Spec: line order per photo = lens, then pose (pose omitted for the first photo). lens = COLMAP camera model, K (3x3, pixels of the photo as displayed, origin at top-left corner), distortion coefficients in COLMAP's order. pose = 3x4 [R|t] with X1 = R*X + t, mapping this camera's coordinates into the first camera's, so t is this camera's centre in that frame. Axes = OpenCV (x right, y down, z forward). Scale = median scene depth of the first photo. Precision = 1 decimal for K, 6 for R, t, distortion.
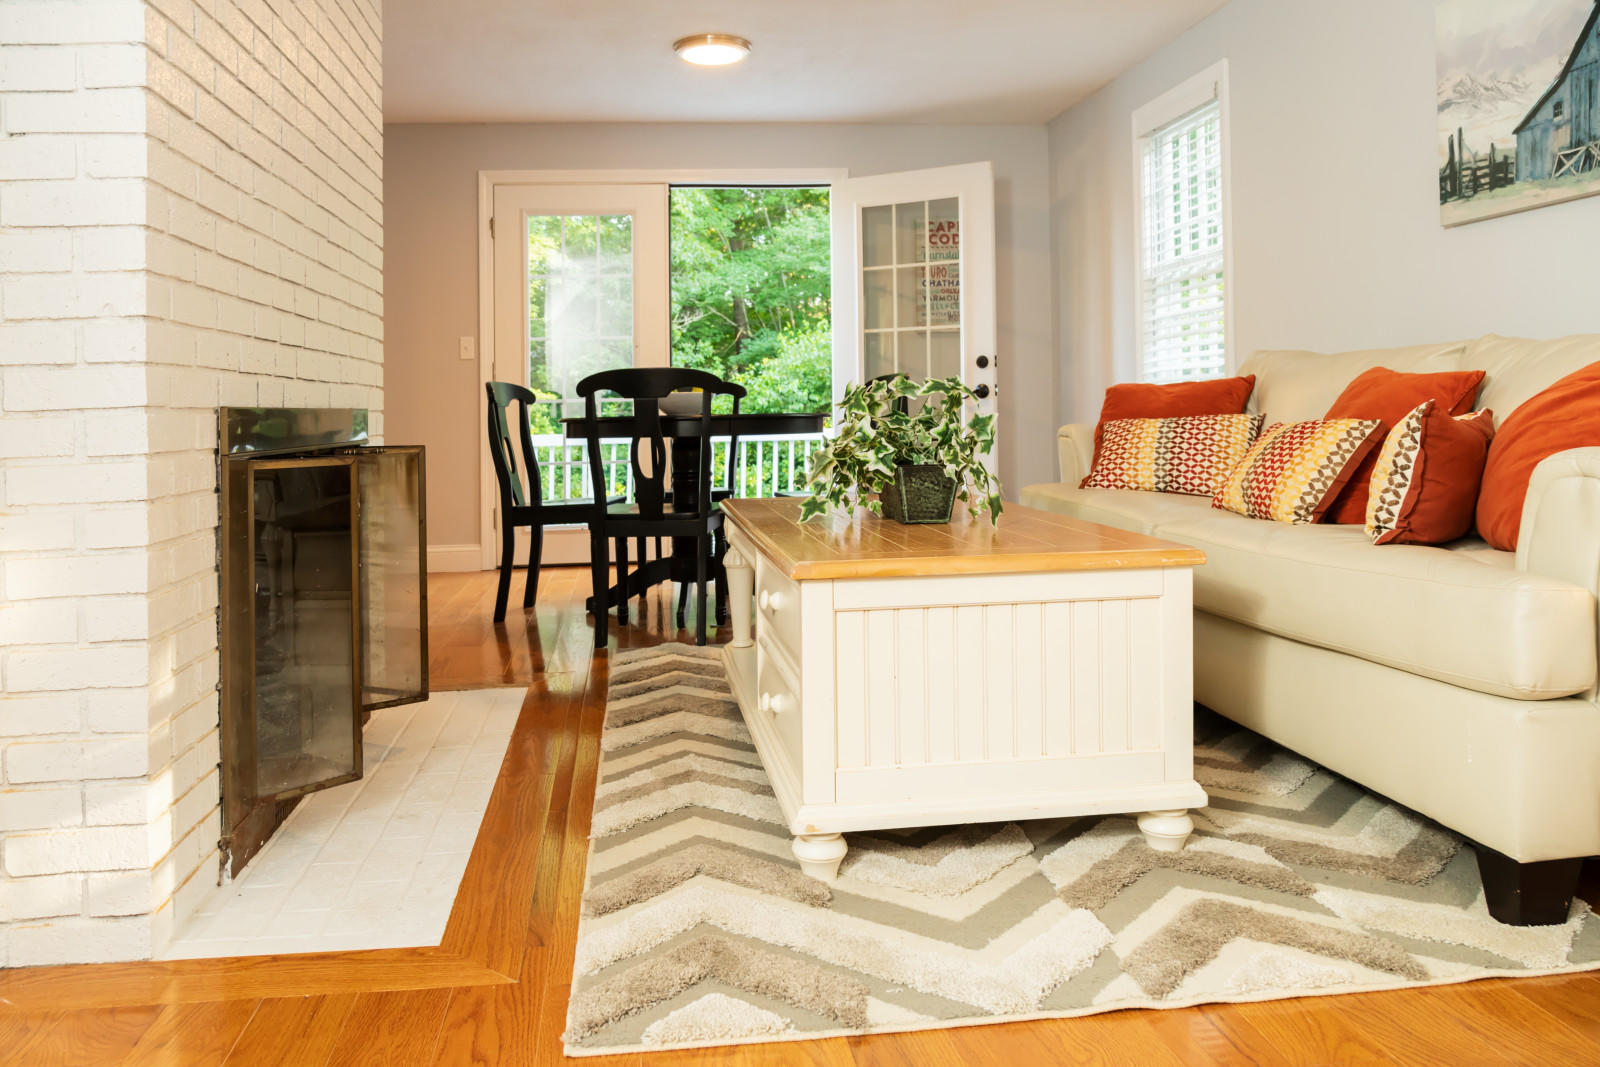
lens RADIAL K [[1187.6, 0, 800.0], [0, 1187.6, 533.5], [0, 0, 1]] dist [-0.042062, 0.000834]
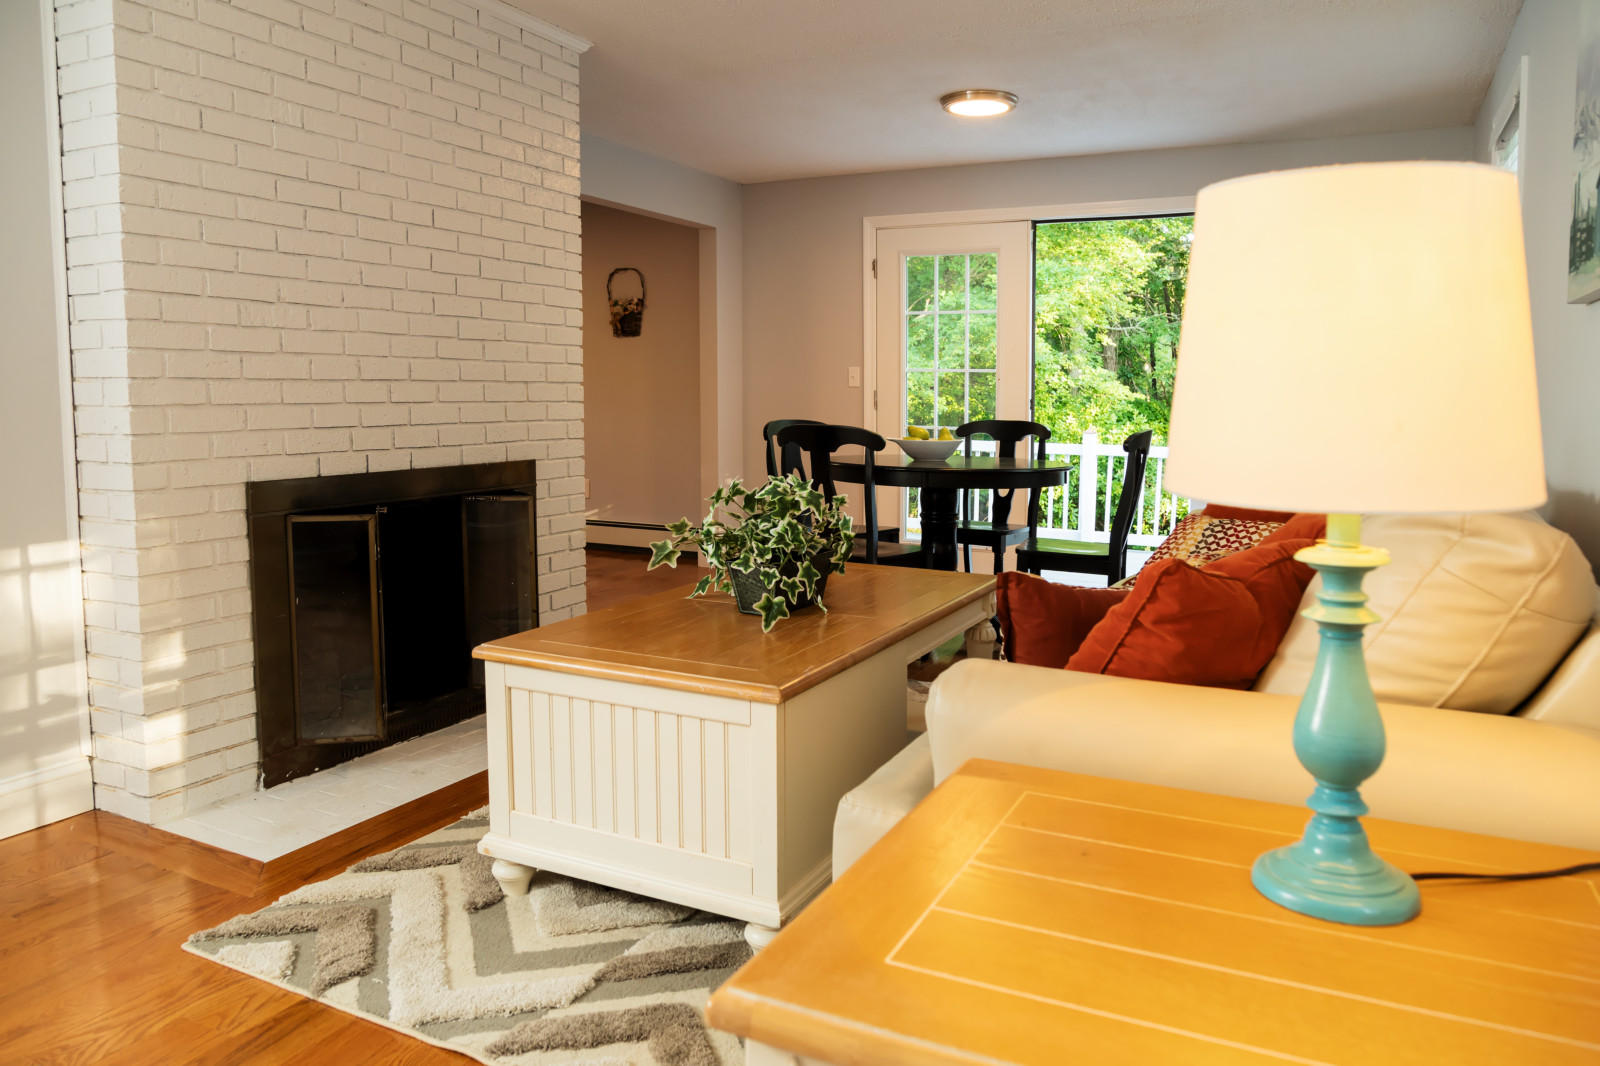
lens RADIAL K [[1143.9, 0, 798.7], [0, 1143.9, 597.7], [0, 0, 1]] dist [-0.030157, 0.000009]
pose [[0.823799, 0.131225, -0.551484, 0.569295], [-0.087321, 0.990602, 0.105273, -0.109485], [0.560116, -0.038568, 0.827516, 0.113800]]
